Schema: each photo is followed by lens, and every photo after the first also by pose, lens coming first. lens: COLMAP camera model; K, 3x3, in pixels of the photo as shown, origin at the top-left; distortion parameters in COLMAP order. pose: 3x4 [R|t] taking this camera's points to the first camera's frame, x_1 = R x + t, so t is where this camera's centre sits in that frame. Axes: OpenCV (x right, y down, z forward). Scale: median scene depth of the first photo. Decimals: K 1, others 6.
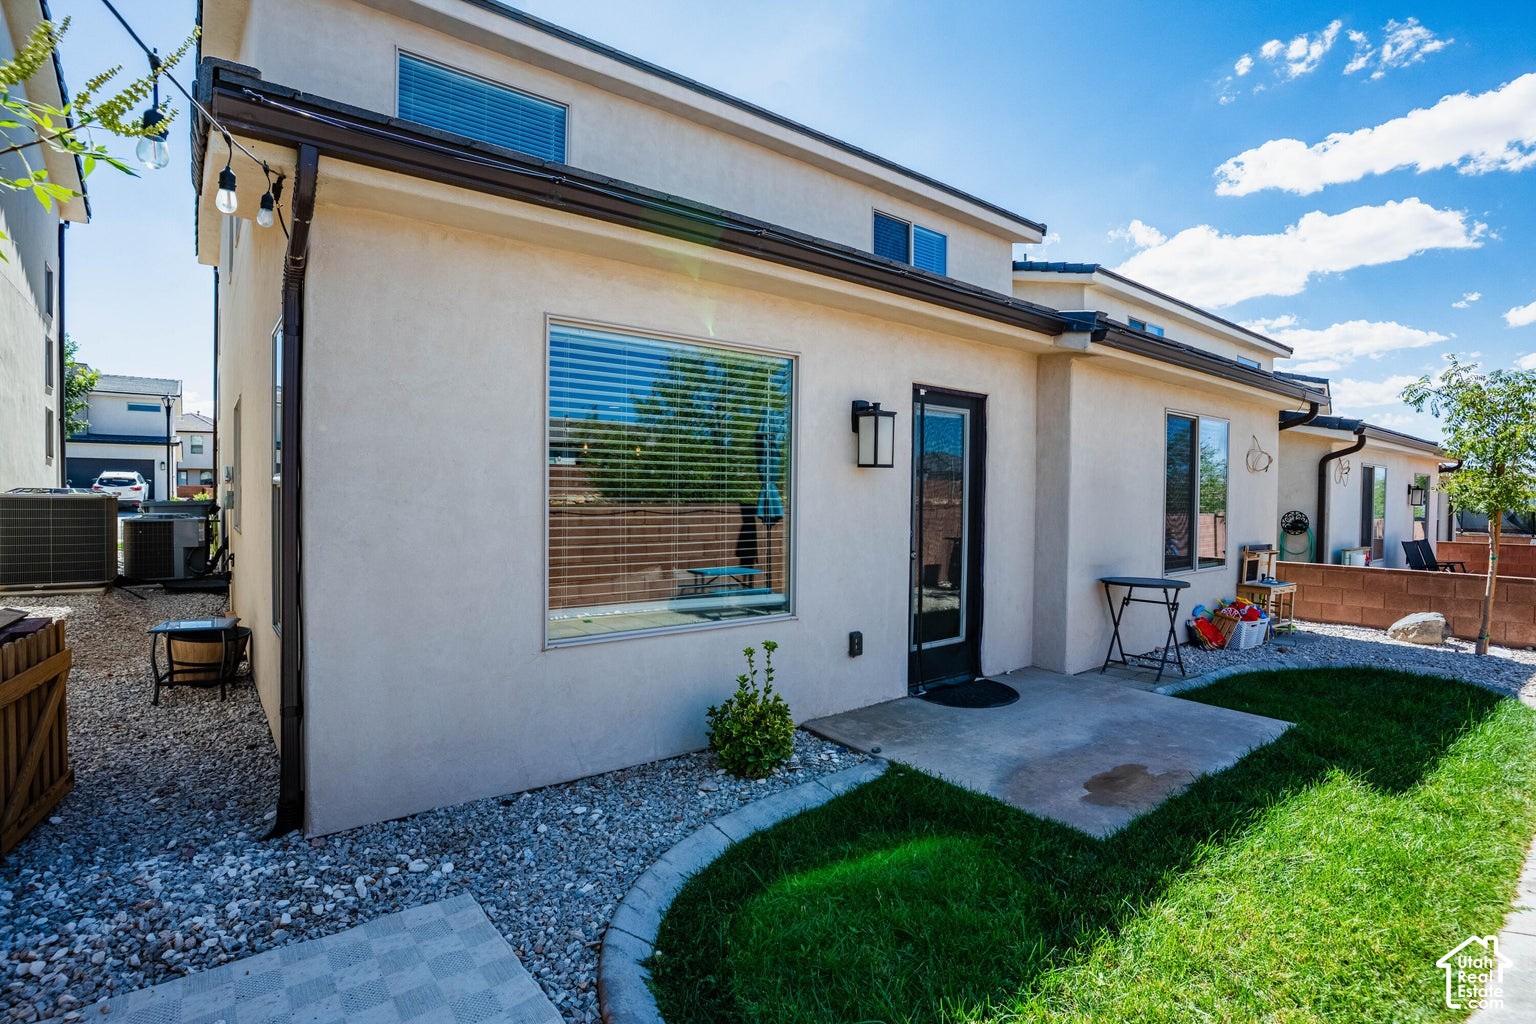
lens RADIAL K [[747.8, 0, 762.2], [0, 747.8, 511.0], [0, 0, 1]] dist [-0.083397, 0.038455]
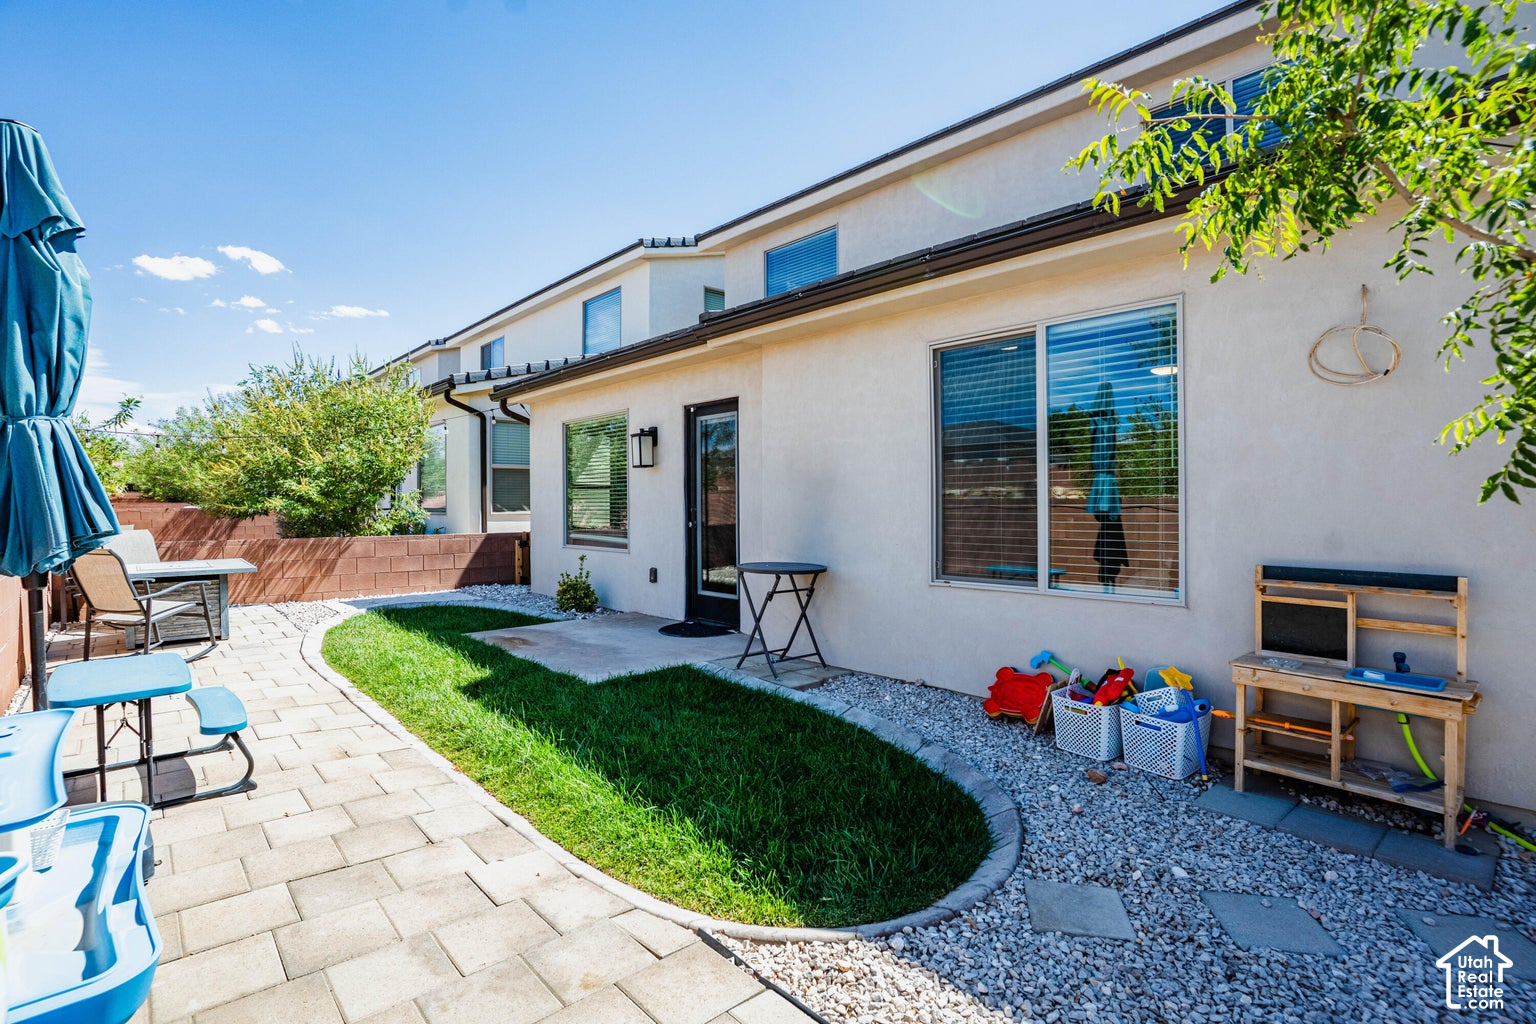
lens RADIAL K [[747.8, 0, 762.2], [0, 747.8, 511.0], [0, 0, 1]] dist [-0.083397, 0.038455]
pose [[0.045829, -0.005963, -0.998931, 1.669874], [-0.013245, 0.999891, -0.006576, 0.041555], [0.998861, 0.013532, 0.045745, 1.086614]]
